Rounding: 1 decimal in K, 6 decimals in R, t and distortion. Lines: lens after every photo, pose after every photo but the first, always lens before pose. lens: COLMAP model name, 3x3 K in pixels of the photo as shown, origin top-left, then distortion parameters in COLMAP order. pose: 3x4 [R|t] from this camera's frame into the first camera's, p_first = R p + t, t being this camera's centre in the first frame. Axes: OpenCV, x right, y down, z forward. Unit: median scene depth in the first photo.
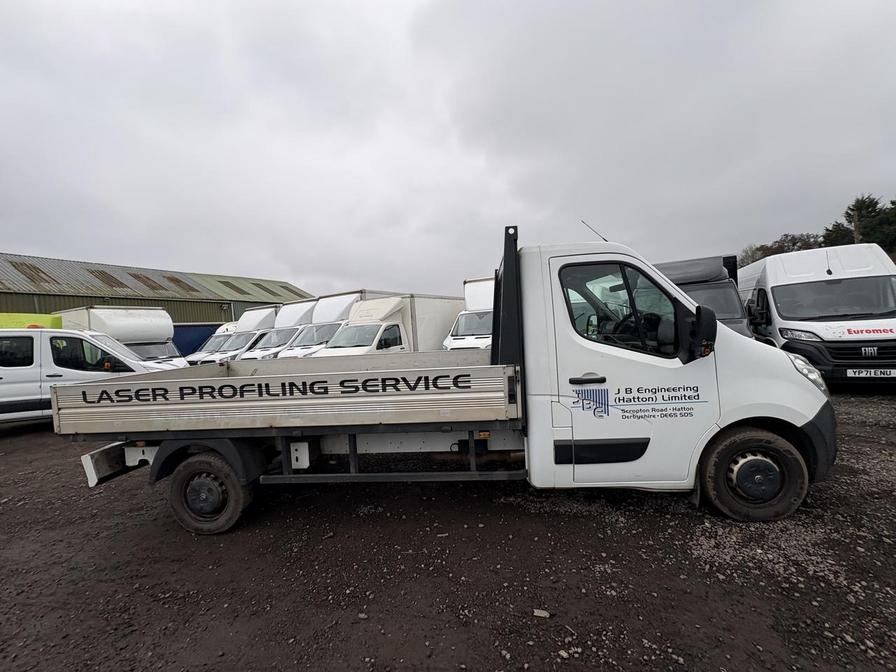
lens RADIAL K [[355.8, 0, 448.0], [0, 355.8, 336.0], [0, 0, 1]] dist [0.000487, 0.000275]
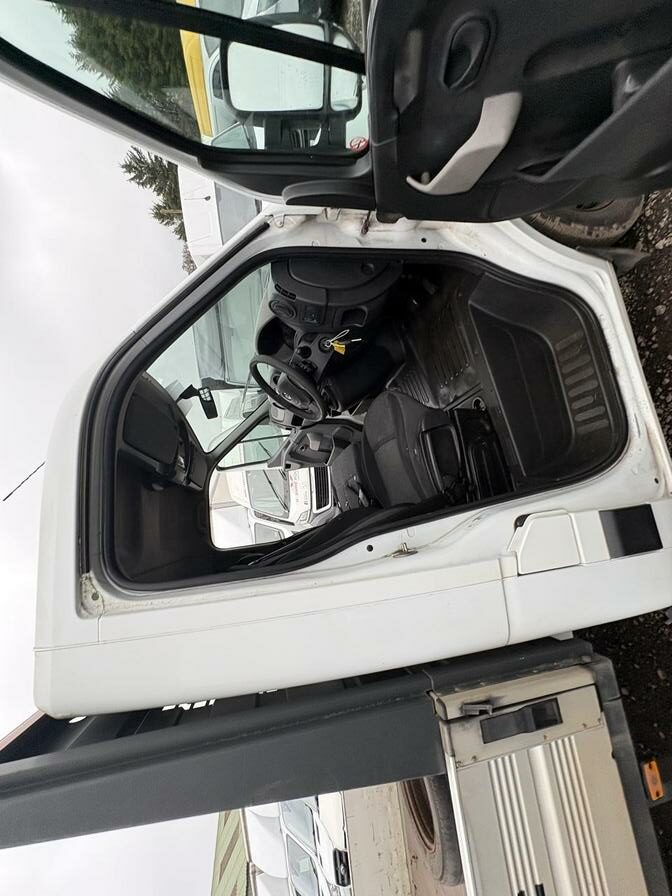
lens RADIAL K [[355.9, 0, 336.0], [0, 355.9, 448.0], [0, 0, 1]] dist [-0.000011, 0.000227]
pose [[-0.083442, -0.951712, 0.295434, 0.323158], [0.986499, -0.036967, 0.159542, -0.045626], [-0.140916, 0.304758, 0.941948, 0.658422]]
